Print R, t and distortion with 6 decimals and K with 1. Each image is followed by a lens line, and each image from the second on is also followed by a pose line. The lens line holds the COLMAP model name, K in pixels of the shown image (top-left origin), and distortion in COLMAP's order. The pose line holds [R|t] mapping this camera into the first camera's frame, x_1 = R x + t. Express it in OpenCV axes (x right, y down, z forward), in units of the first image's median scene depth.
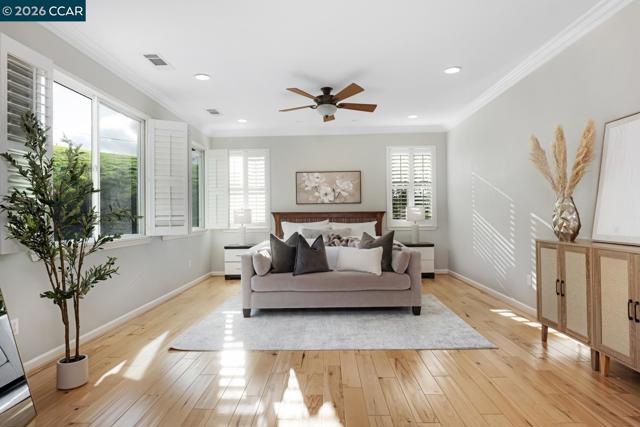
lens RADIAL K [[365.9, 0, 321.1], [0, 365.9, 210.6], [0, 0, 1]] dist [0.003682, -0.001327]
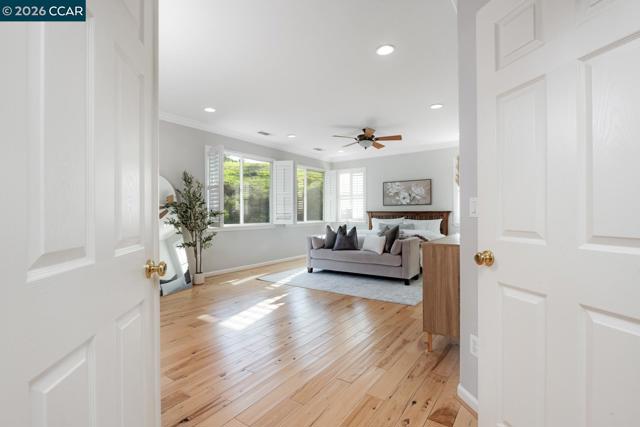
lens RADIAL K [[308.3, 0, 319.8], [0, 308.3, 213.8], [0, 0, 1]] dist [-0.002619, -0.000052]
pose [[0.827796, 0.010969, -0.560922, 0.392842], [-0.000329, 0.999818, 0.019066, -0.008687], [0.561029, -0.015598, 0.827649, -0.105195]]
